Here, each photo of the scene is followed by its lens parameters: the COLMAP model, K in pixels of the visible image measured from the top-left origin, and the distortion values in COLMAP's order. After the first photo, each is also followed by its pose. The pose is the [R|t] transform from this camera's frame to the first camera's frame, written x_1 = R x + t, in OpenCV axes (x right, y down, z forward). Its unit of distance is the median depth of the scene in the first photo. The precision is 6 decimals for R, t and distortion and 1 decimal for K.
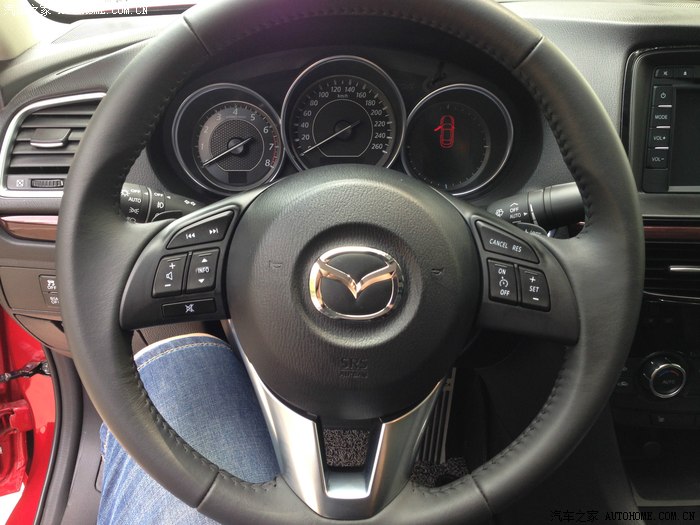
lens RADIAL K [[655.9, 0, 346.9], [0, 655.9, 251.0], [0, 0, 1]] dist [0.139043, -0.239770]
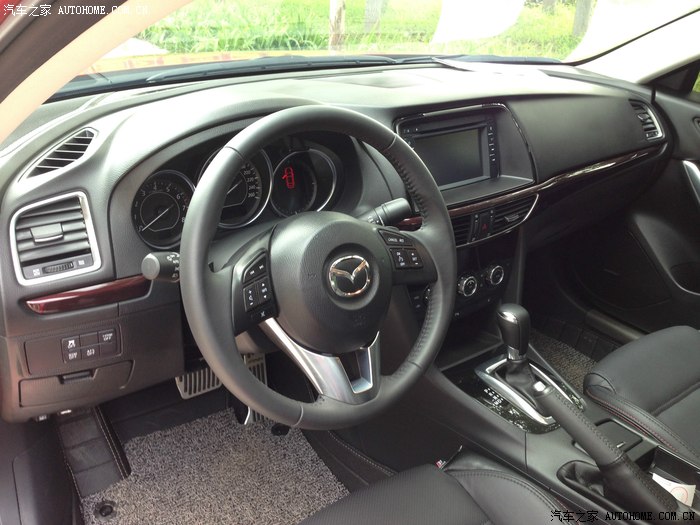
lens RADIAL K [[655.9, 0, 346.9], [0, 655.9, 251.0], [0, 0, 1]] dist [0.139043, -0.239770]
pose [[0.823786, -0.212124, 0.525719, -0.659086], [0.212680, 0.975263, 0.060248, -0.091529], [-0.525494, 0.062179, 0.848522, -0.397873]]
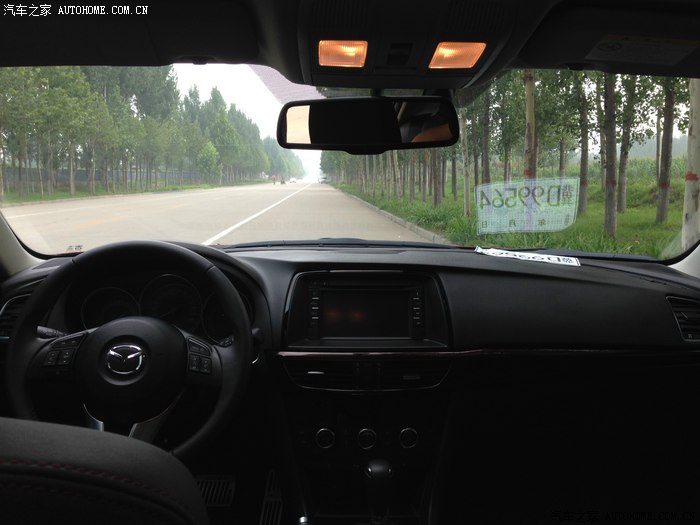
lens RADIAL K [[655.8, 0, 349.8], [0, 655.8, 257.3], [0, 0, 1]] dist [0.095410, -0.183249]
pose [[0.999854, 0.002157, -0.016955, 0.617260], [-0.007574, 0.945201, -0.326400, 0.336629], [0.015322, 0.326481, 0.945080, -0.998259]]
